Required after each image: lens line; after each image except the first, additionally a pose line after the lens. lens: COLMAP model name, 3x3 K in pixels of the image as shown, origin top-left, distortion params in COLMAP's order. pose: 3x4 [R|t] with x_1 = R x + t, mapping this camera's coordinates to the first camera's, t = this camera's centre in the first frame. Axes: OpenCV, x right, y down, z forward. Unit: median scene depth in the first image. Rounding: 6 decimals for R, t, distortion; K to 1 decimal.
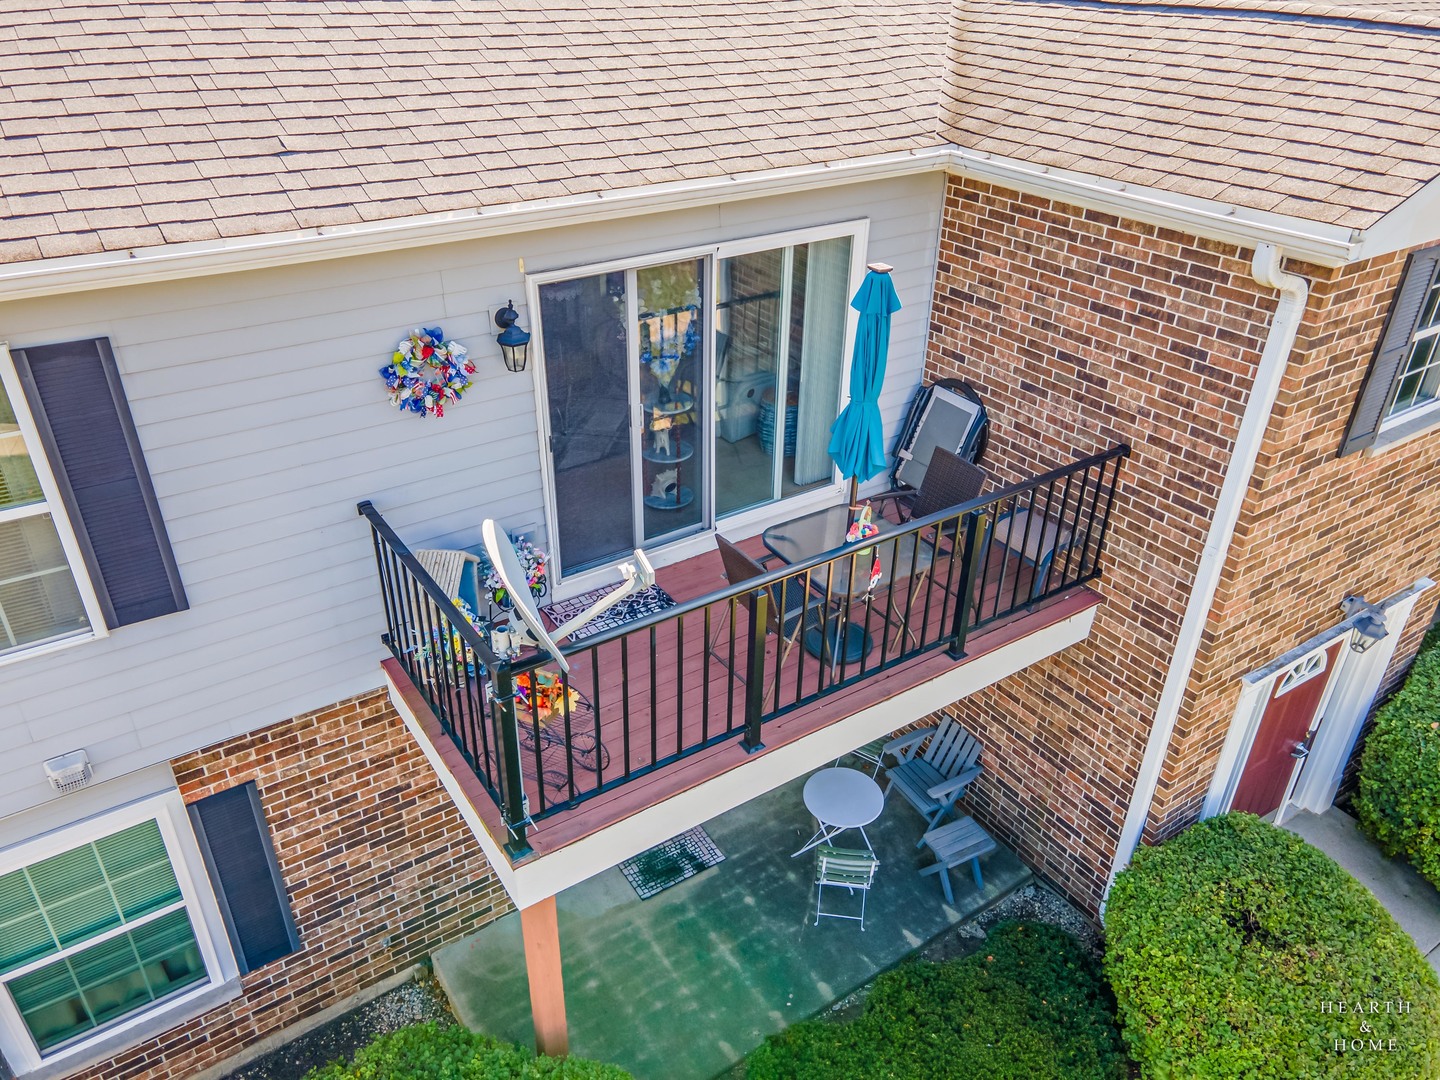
lens RADIAL K [[1049.7, 0, 720.0], [0, 1049.7, 540.0], [0, 0, 1]] dist [0.028040, 0.001284]
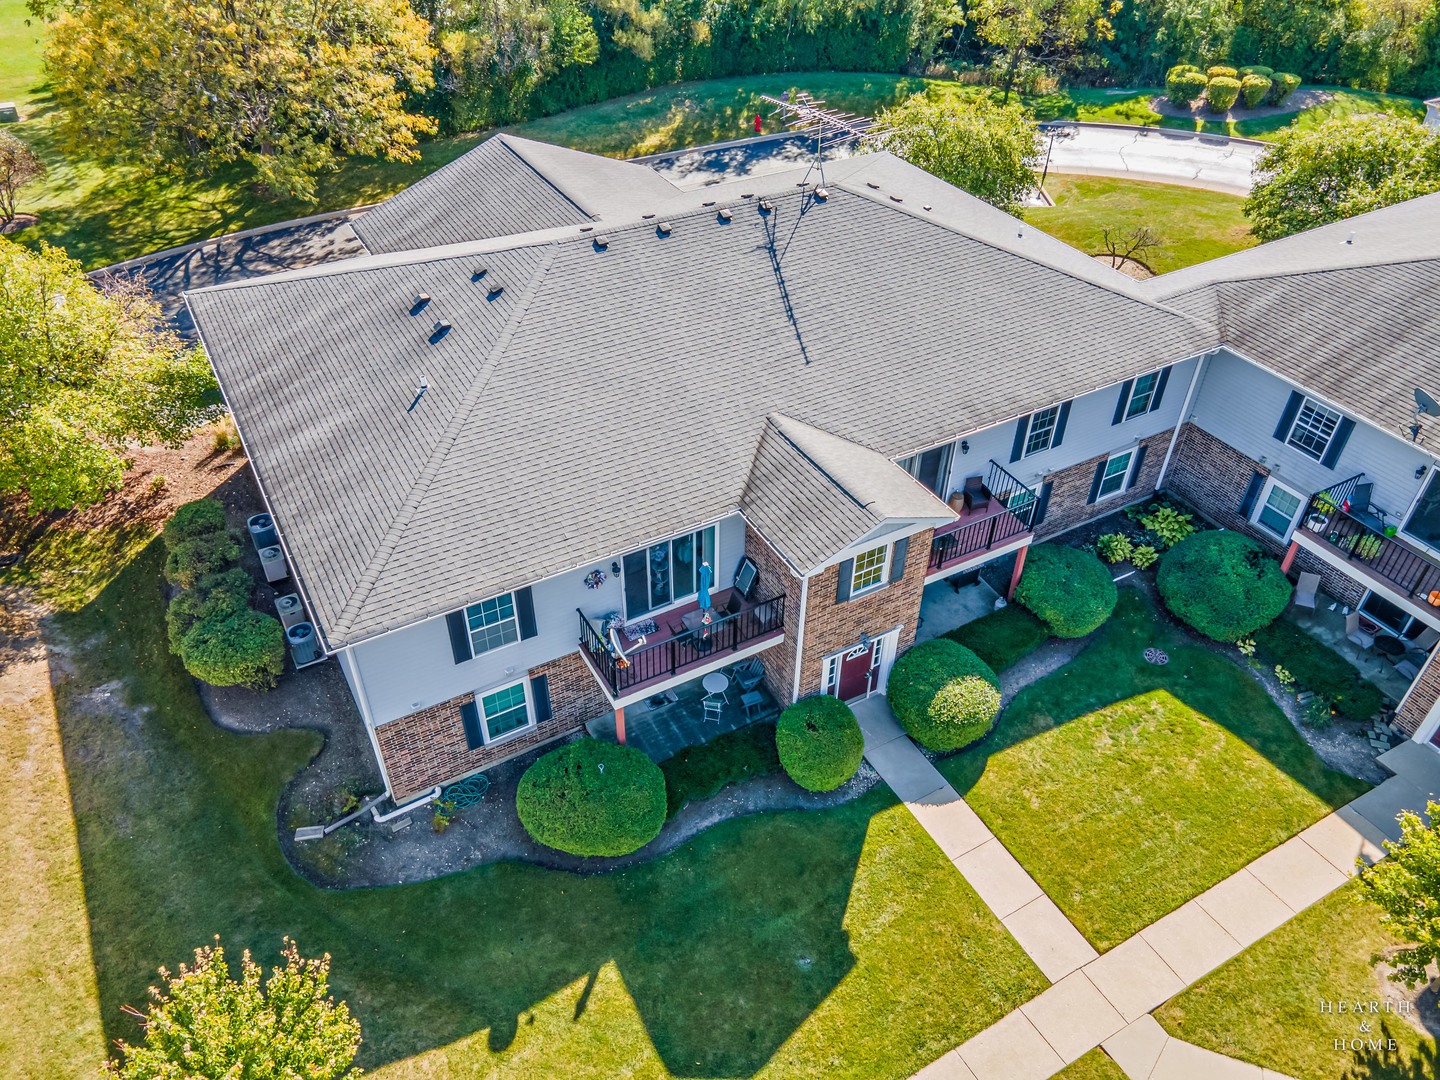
lens RADIAL K [[1049.7, 0, 720.0], [0, 1049.7, 540.0], [0, 0, 1]] dist [0.028040, 0.001284]
pose [[0.997333, 0.045986, -0.056673, 0.355684], [-0.036735, 0.987288, 0.154636, -0.806831], [0.063064, -0.152142, 0.986345, -2.467786]]
